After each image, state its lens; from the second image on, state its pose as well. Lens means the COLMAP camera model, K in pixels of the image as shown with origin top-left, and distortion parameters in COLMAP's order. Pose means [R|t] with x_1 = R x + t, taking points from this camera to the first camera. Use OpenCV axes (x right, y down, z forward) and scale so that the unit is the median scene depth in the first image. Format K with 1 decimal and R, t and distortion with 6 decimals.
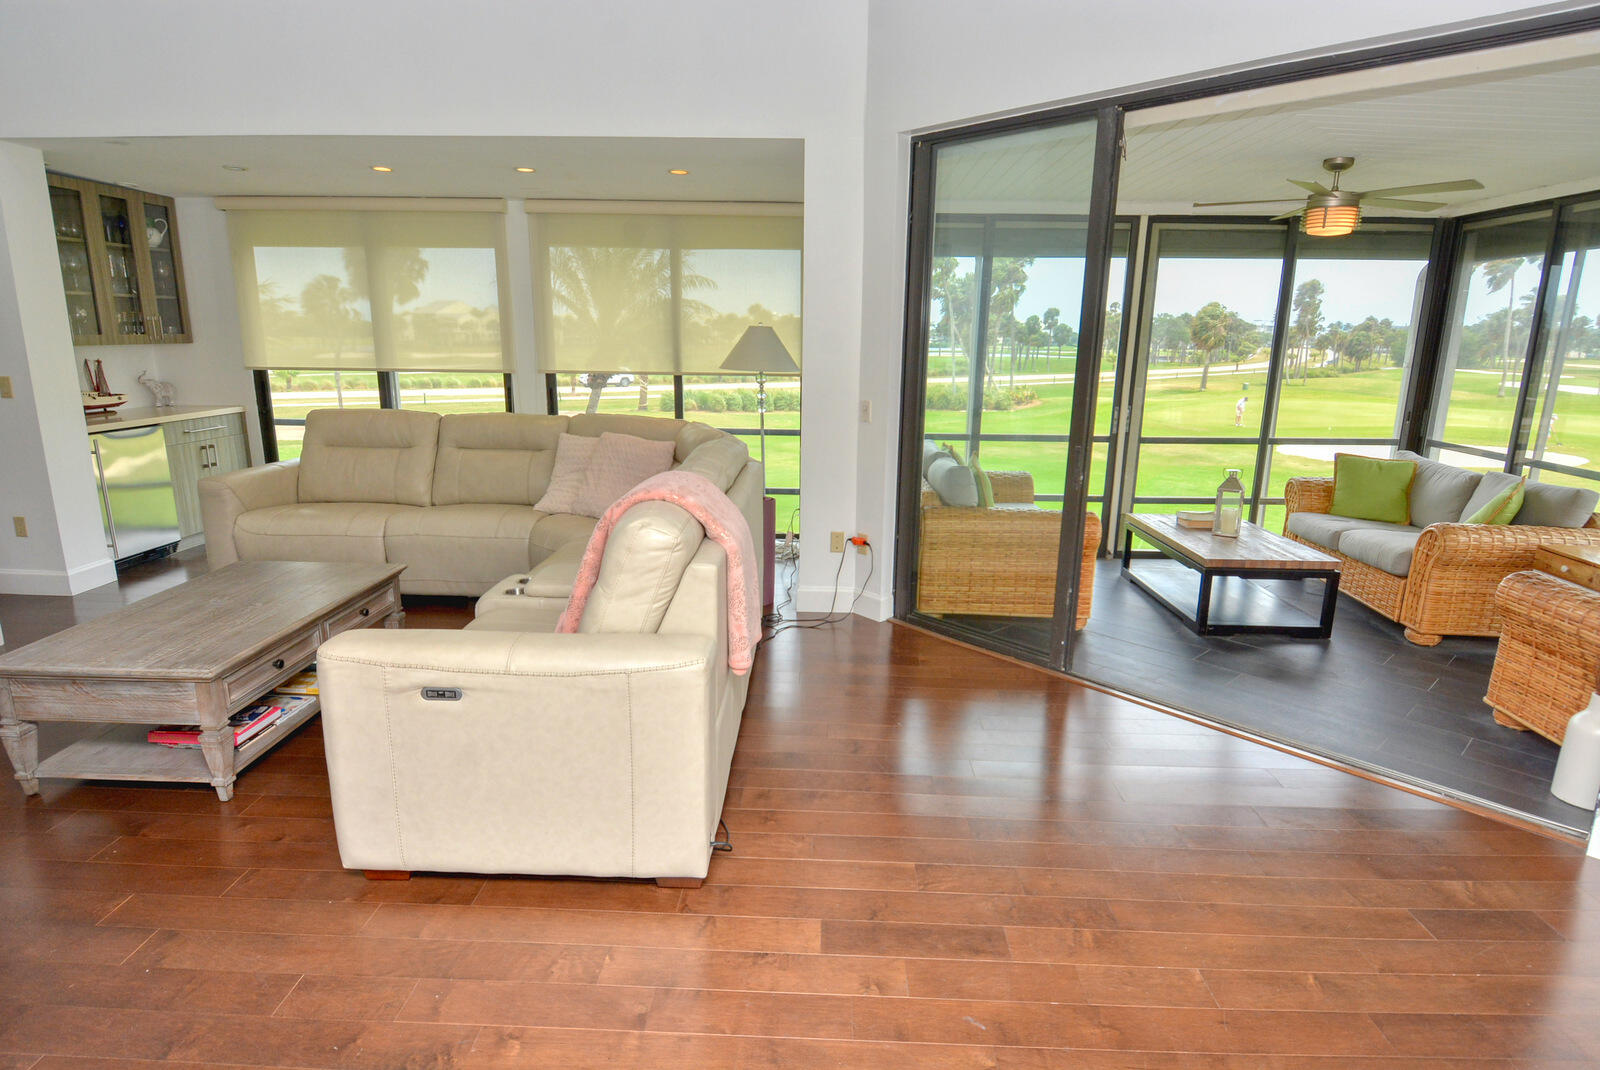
lens RADIAL K [[849.8, 0, 810.0], [0, 849.8, 534.5], [0, 0, 1]] dist [0.018023, -0.027263]
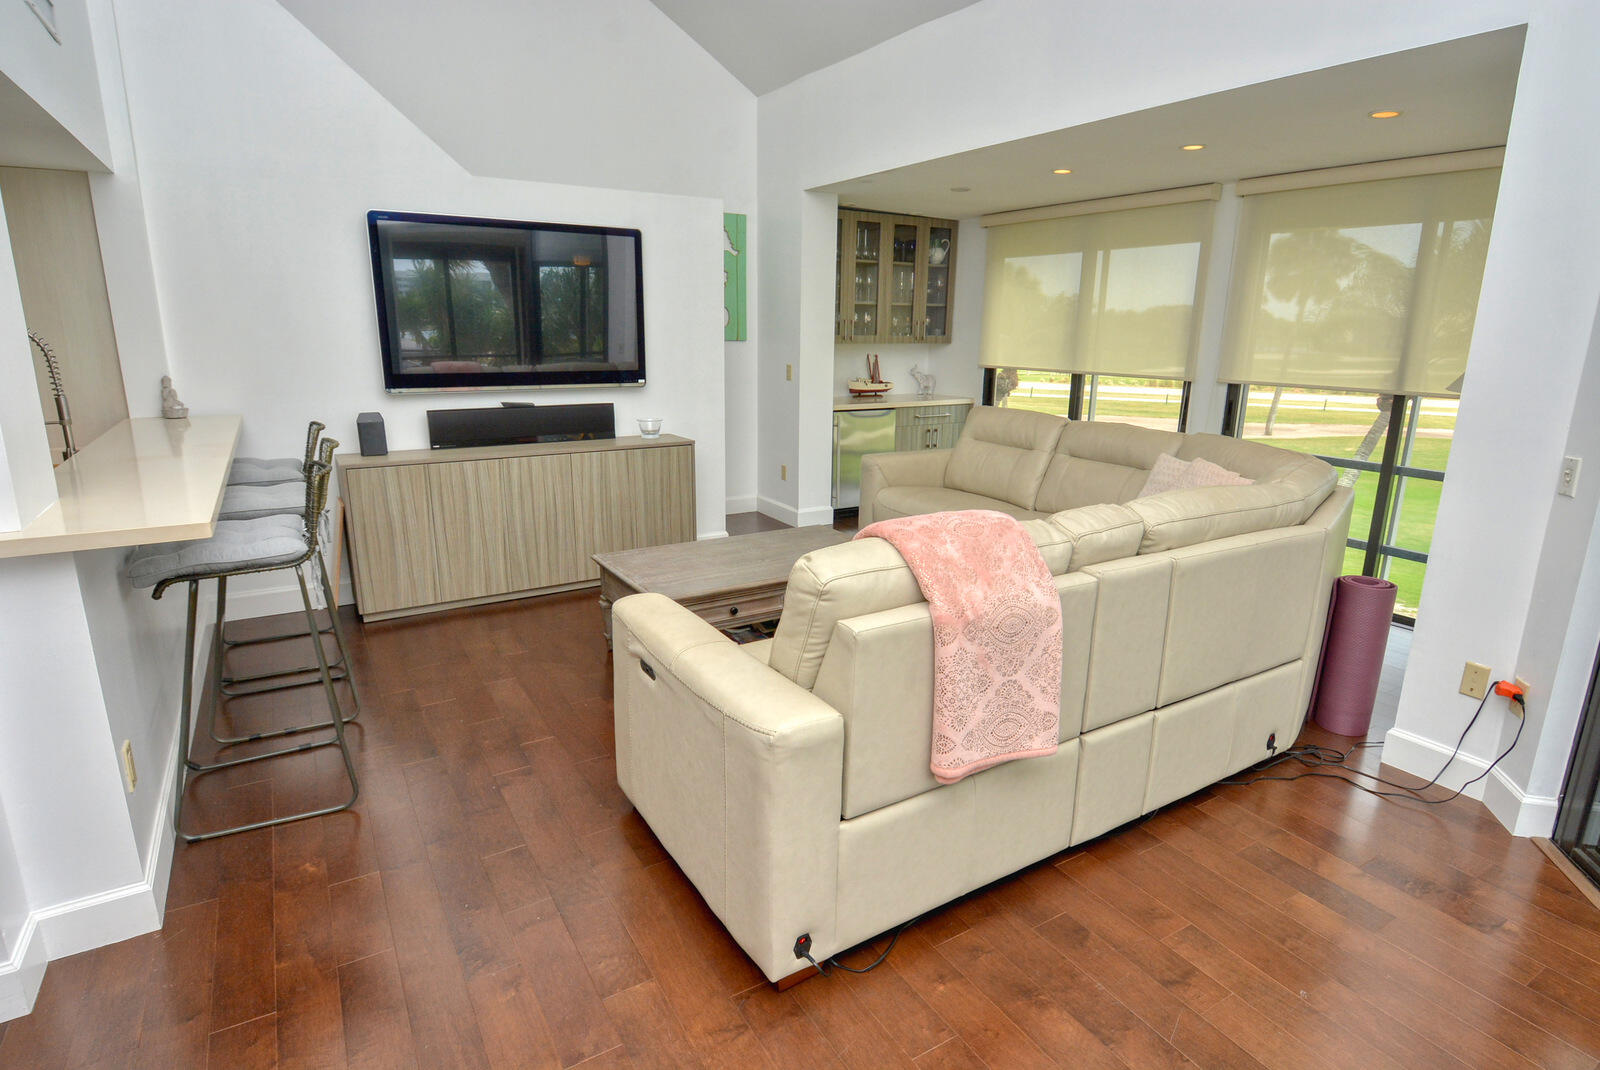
lens RADIAL K [[849.8, 0, 802.7], [0, 849.8, 532.4], [0, 0, 1]] dist [0.018023, -0.027263]
pose [[0.545762, 0.194706, -0.815005, 0.228652], [-0.197688, 0.975092, 0.100571, -0.057405], [0.814287, 0.106229, 0.570660, 0.228079]]
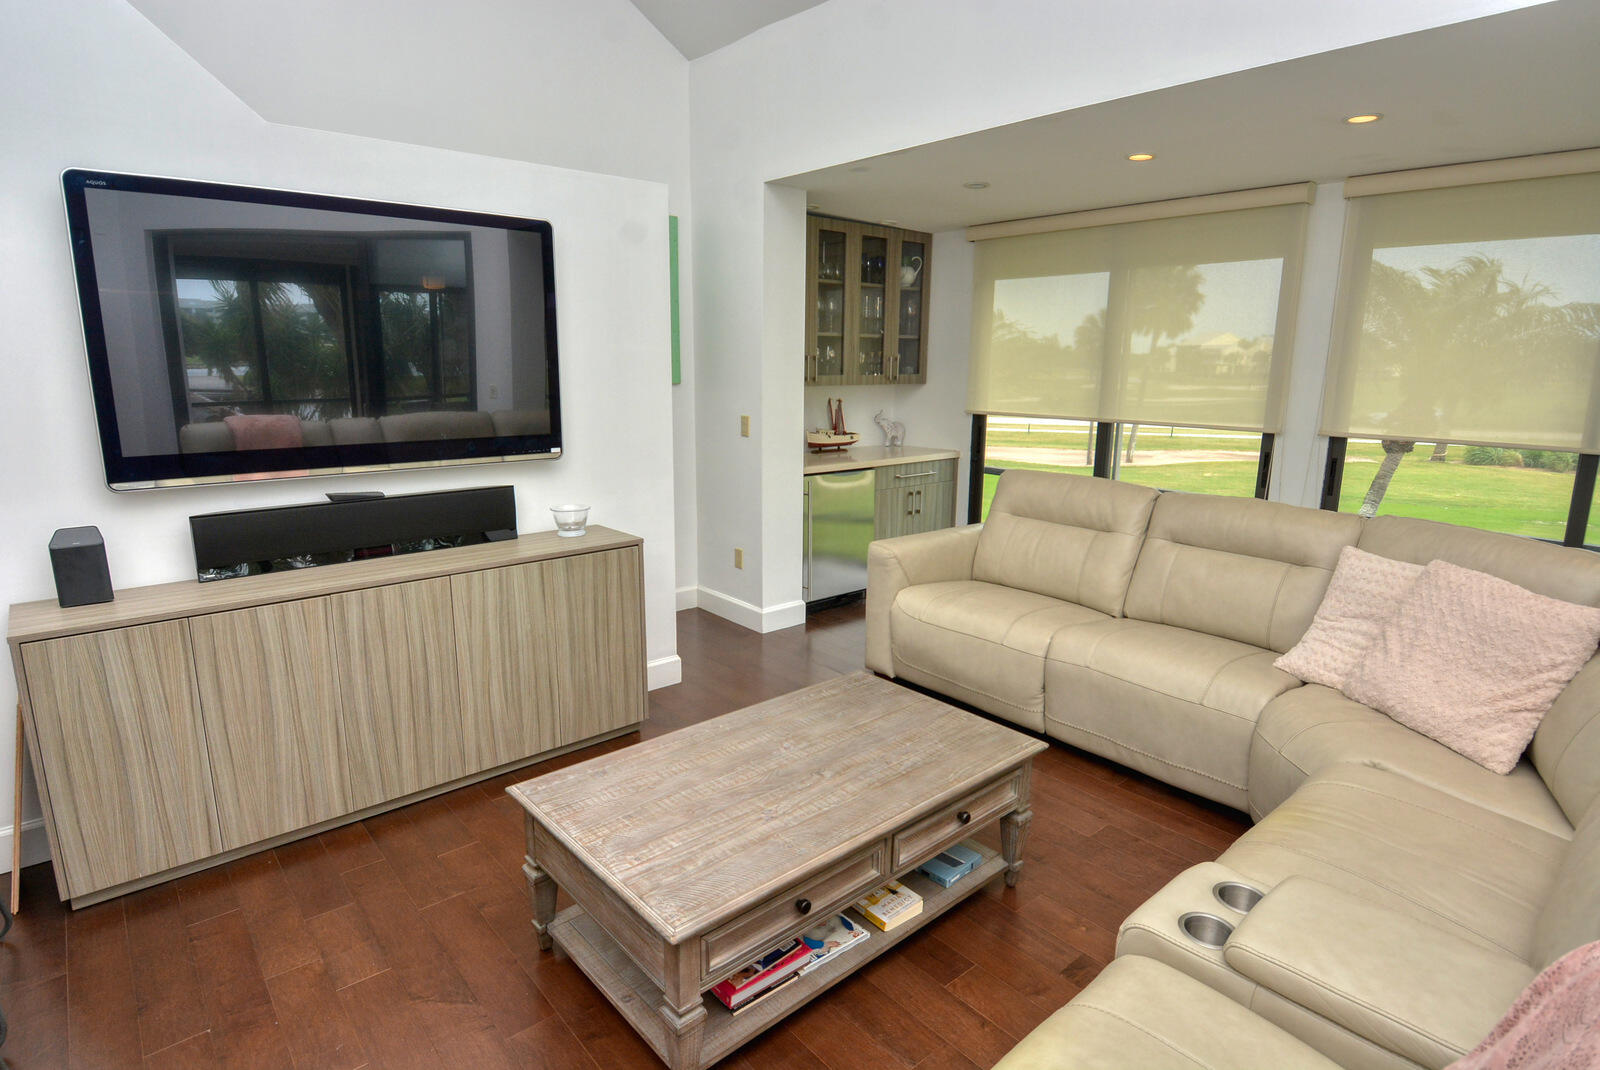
lens RADIAL K [[849.8, 0, 806.3], [0, 849.8, 533.9], [0, 0, 1]] dist [0.018023, -0.027263]
pose [[0.677293, 0.143191, -0.721645, -0.120574], [-0.169074, 0.984918, 0.036748, -0.087426], [0.716023, 0.097122, 0.691288, 0.318004]]
